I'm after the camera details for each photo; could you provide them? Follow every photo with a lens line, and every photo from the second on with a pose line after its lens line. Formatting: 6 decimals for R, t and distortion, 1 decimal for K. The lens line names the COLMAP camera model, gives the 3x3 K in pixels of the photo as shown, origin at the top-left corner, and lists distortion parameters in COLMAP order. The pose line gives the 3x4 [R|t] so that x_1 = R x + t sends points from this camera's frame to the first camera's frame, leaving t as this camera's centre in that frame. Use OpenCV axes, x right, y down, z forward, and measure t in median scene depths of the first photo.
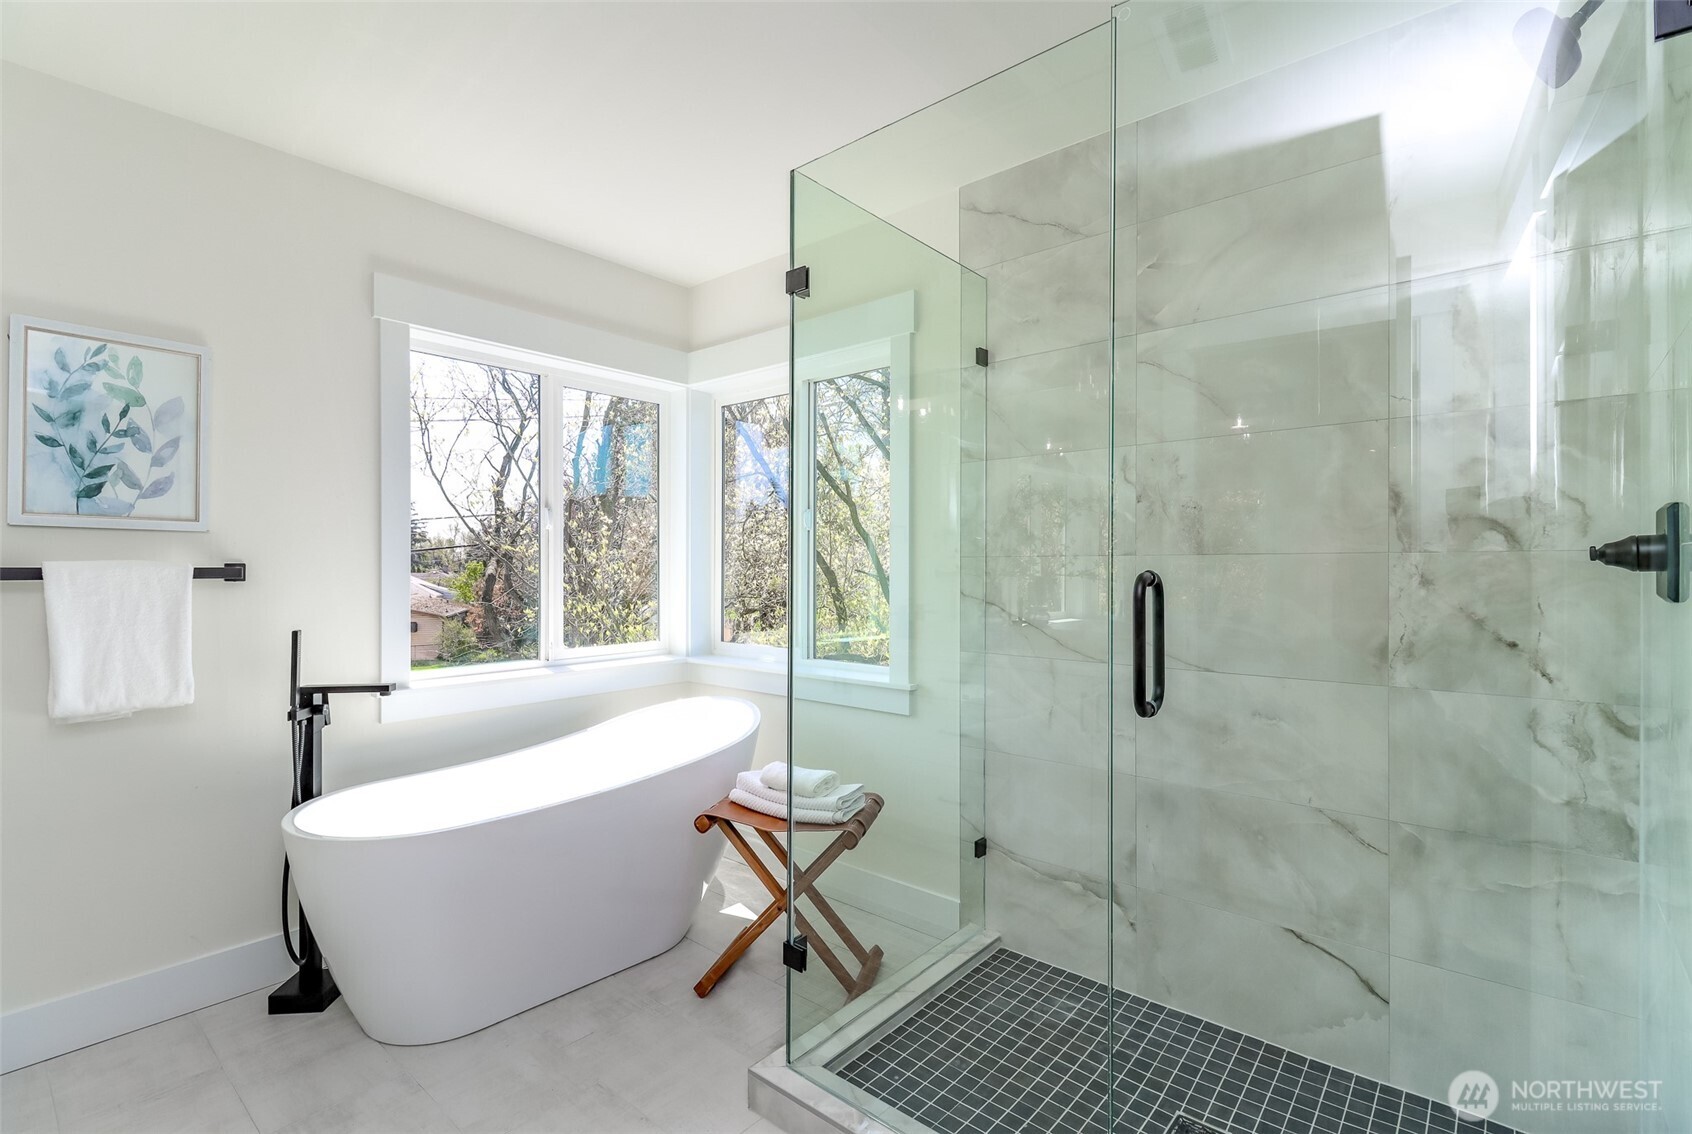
lens RADIAL K [[774.8, 0, 846.3], [0, 774.8, 570.3], [0, 0, 1]] dist [-0.001855, -0.000697]
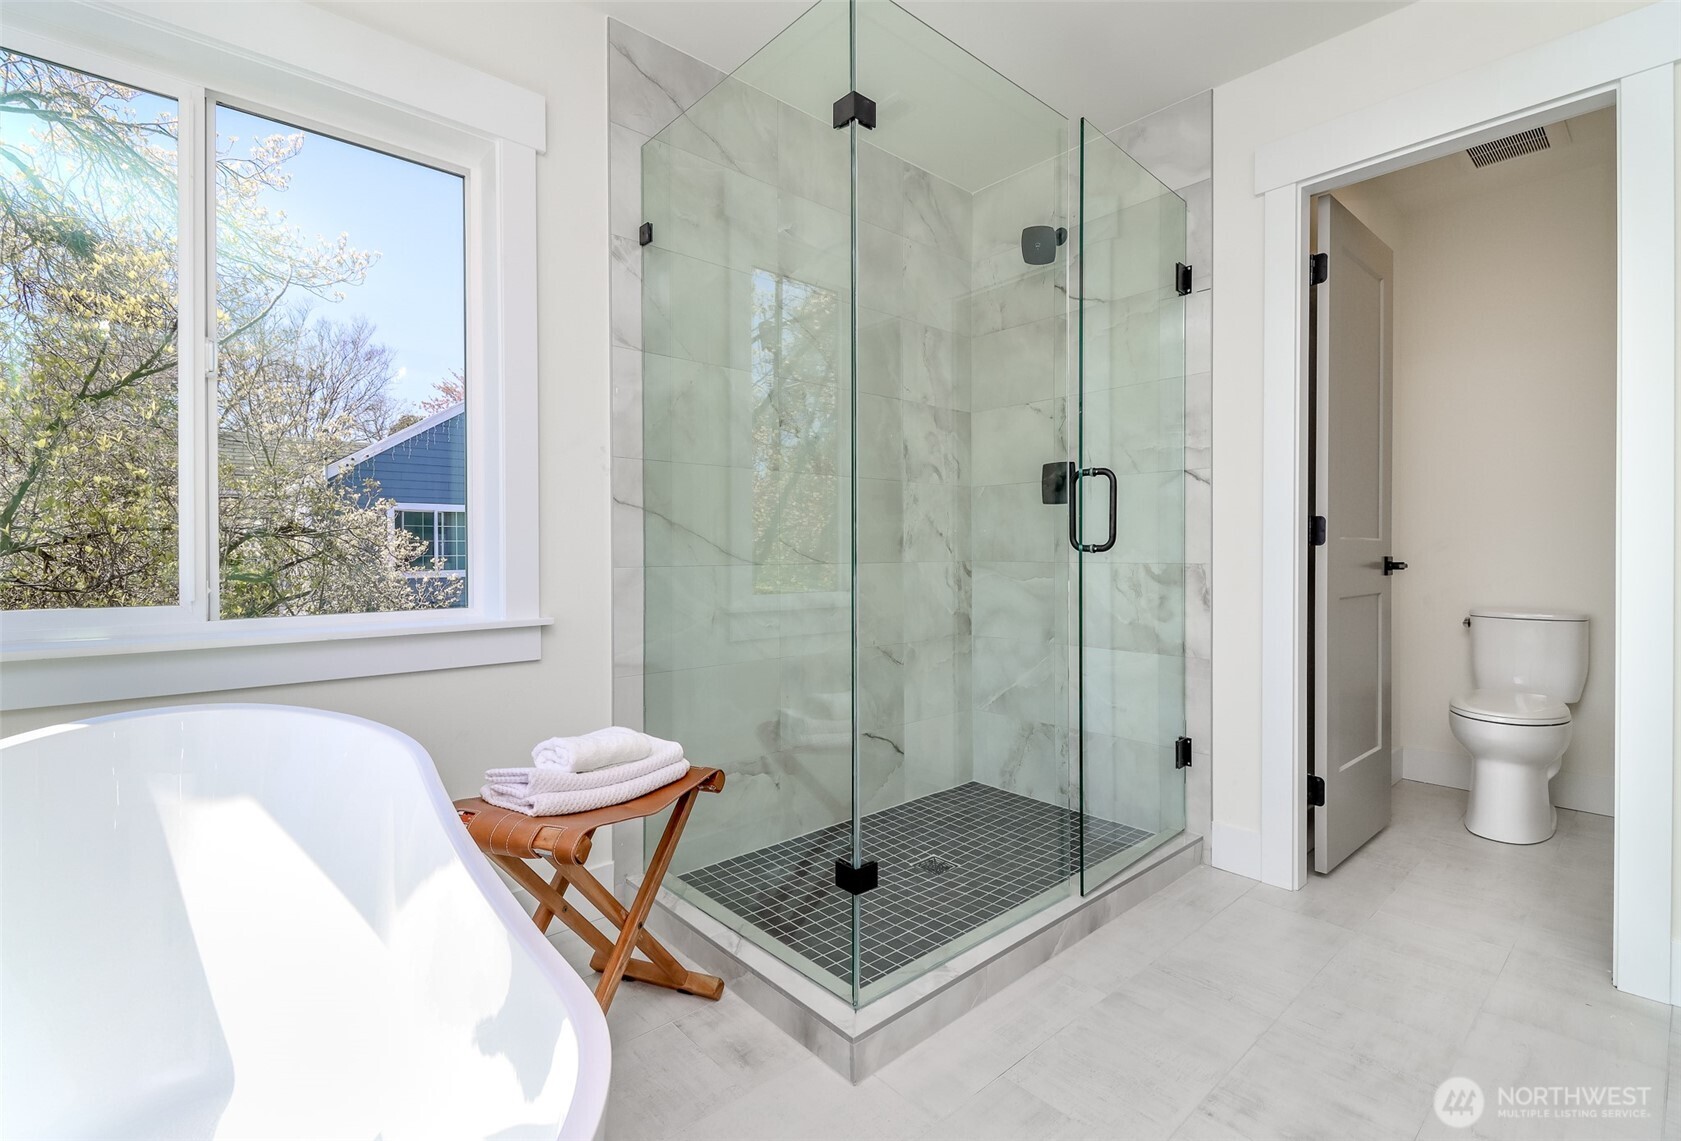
lens RADIAL K [[773.2, 0, 861.5], [0, 773.2, 555.9], [0, 0, 1]] dist [-0.000525, -0.000498]
pose [[0.110170, -0.012816, 0.993830, -0.924226], [-0.001498, 0.999914, 0.013061, 0.111122], [-0.993912, -0.002927, 0.110142, 0.883440]]
